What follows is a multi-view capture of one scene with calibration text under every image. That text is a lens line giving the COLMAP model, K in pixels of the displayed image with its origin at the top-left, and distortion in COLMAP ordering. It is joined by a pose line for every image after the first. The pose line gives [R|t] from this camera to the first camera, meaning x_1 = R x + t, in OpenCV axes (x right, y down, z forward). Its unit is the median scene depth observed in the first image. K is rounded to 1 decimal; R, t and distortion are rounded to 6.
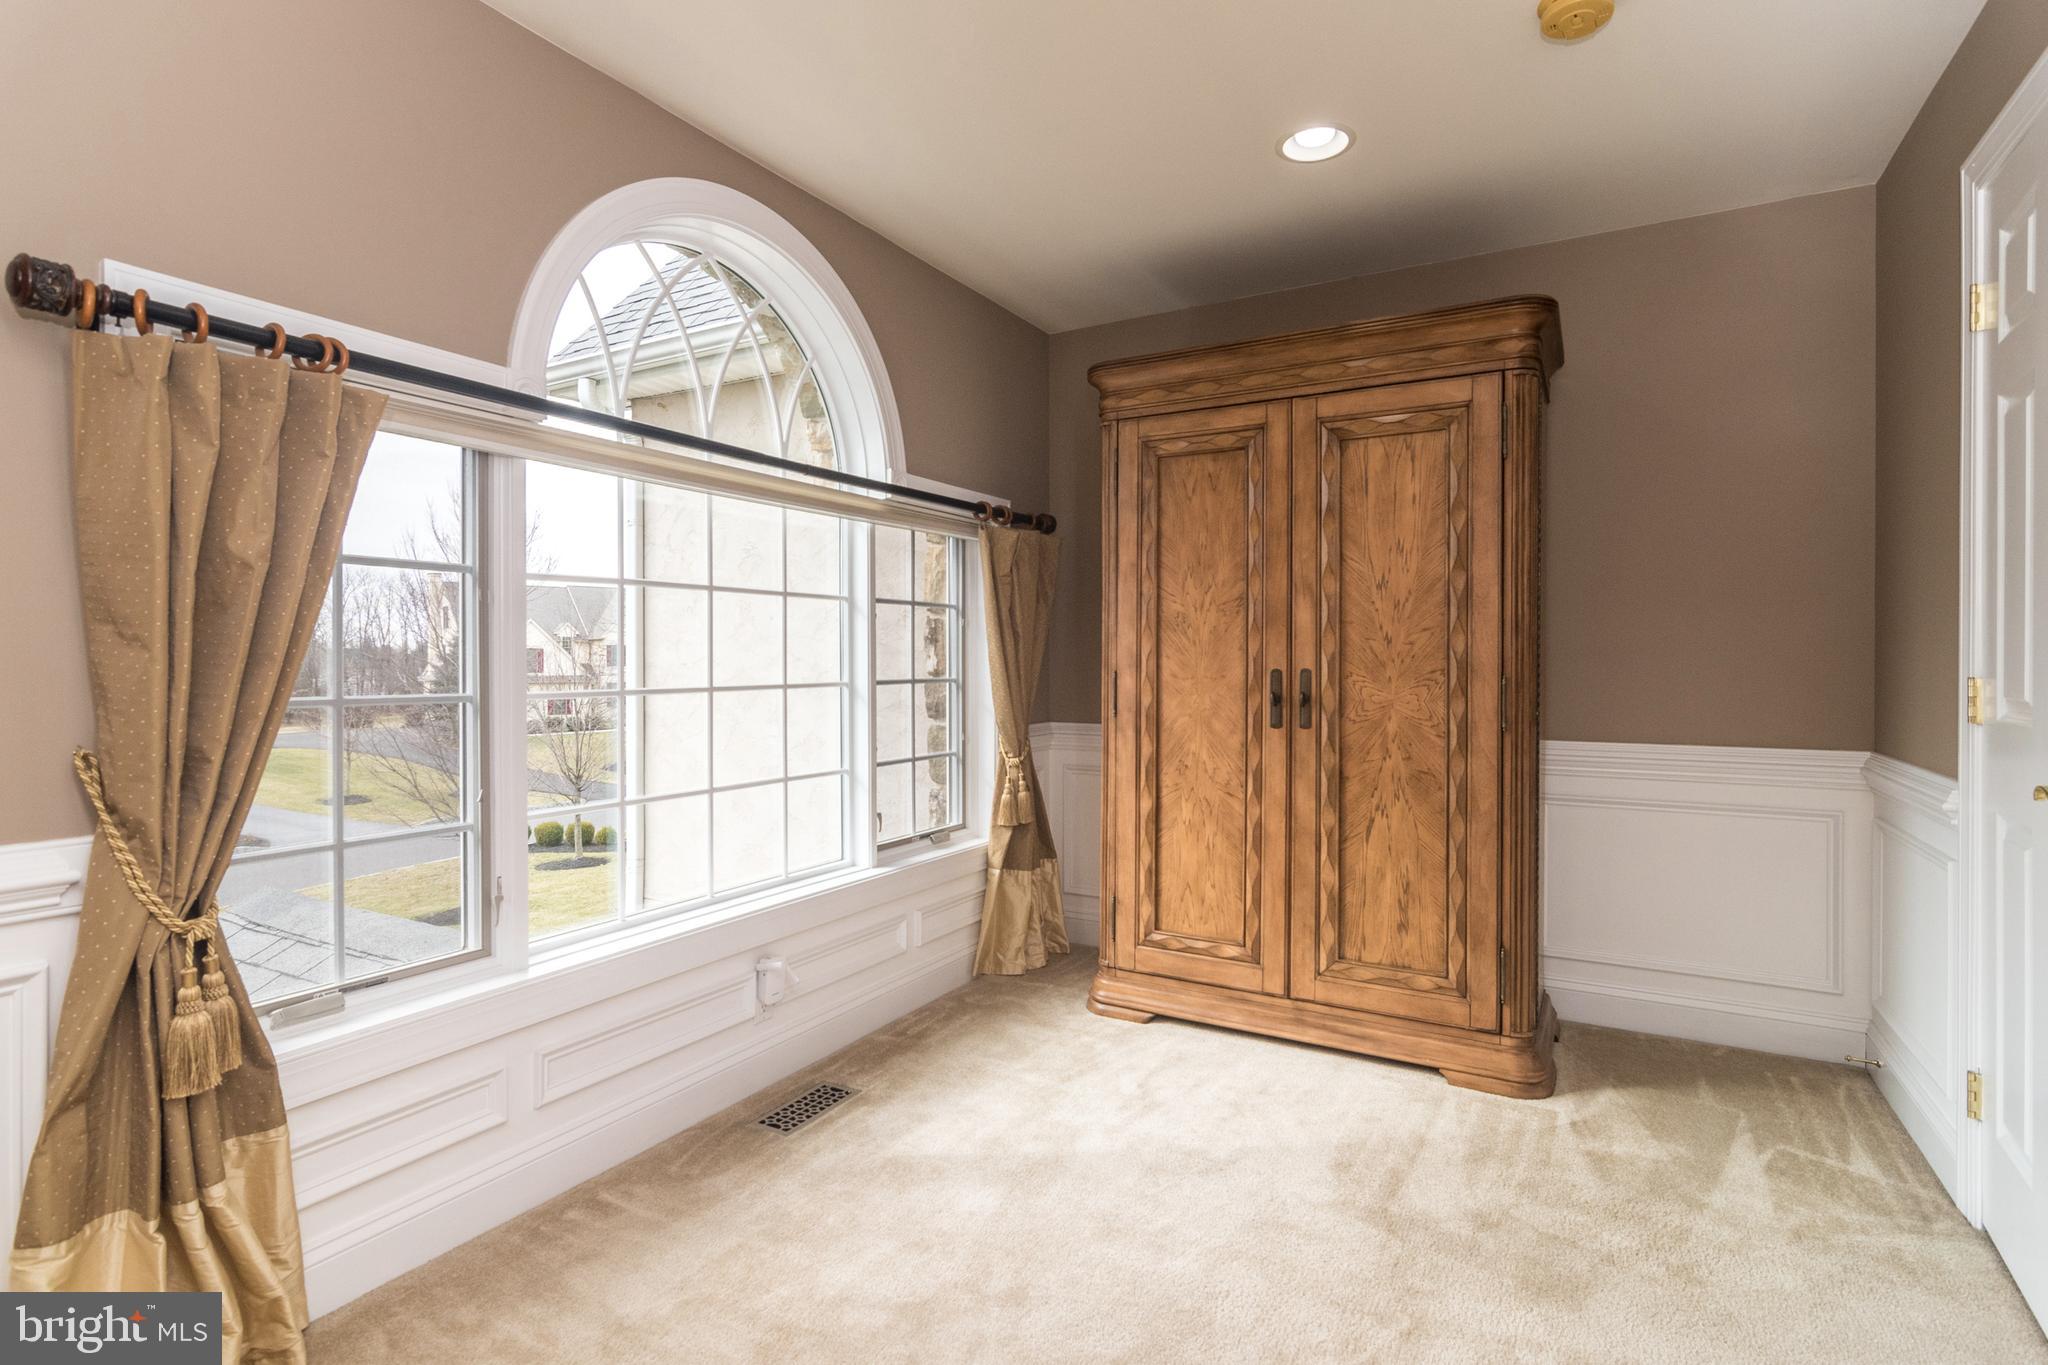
lens RADIAL K [[990.5, 0, 1031.6], [0, 990.5, 698.0], [0, 0, 1]] dist [0.001528, -0.000155]
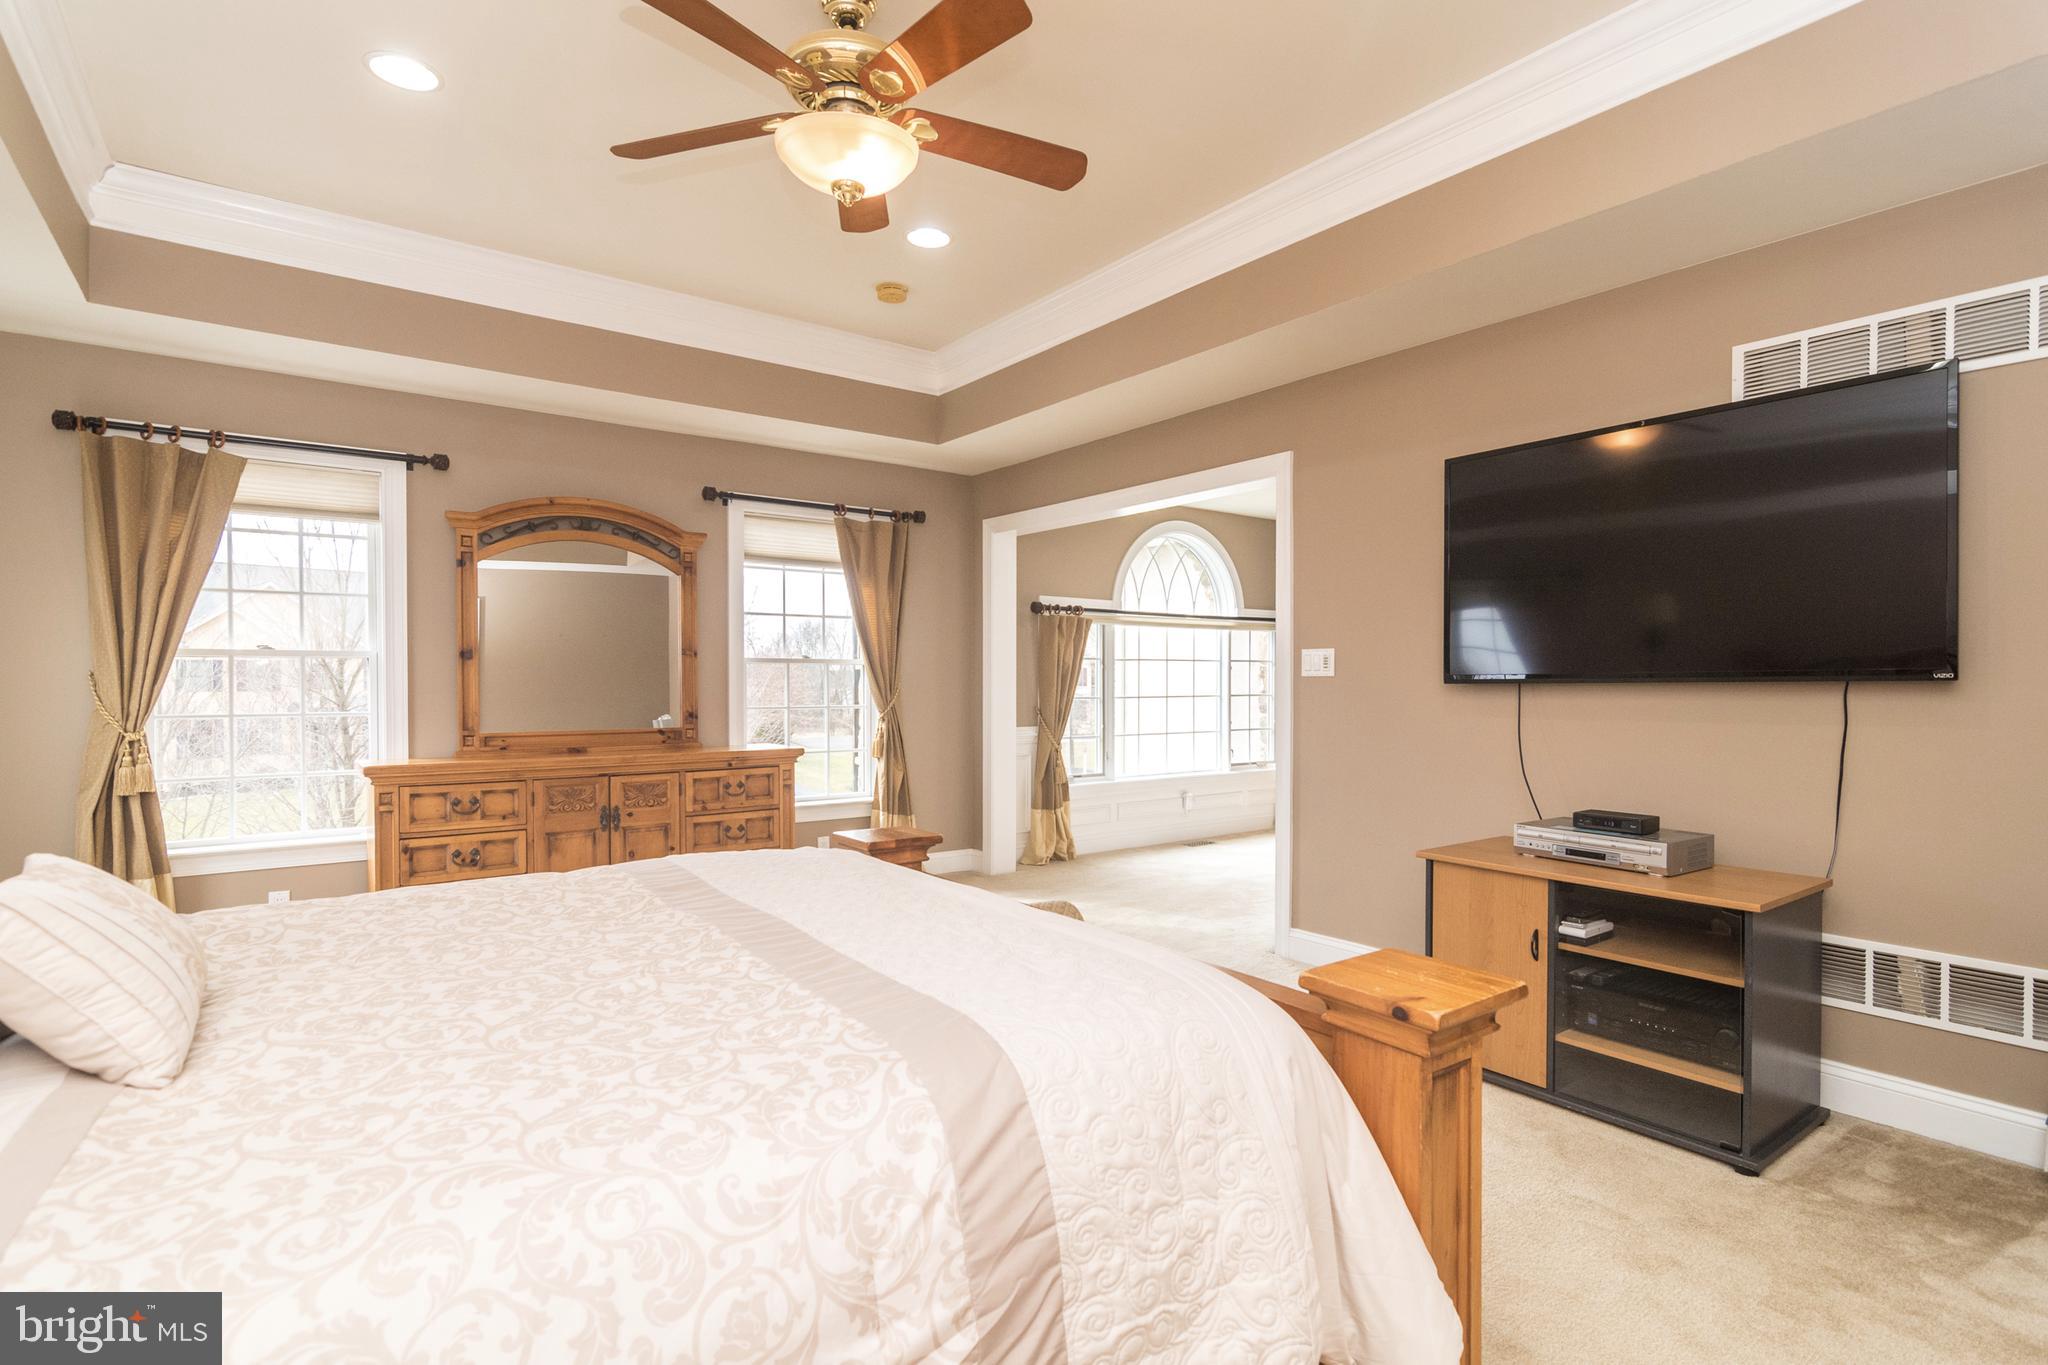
lens RADIAL K [[990.5, 0, 1031.6], [0, 990.5, 698.0], [0, 0, 1]] dist [0.001528, -0.000155]
pose [[0.915427, 0.000508, -0.402484, 0.498488], [-0.010200, 0.999707, -0.021938, 0.066585], [0.402355, 0.024188, 0.915164, -1.899941]]
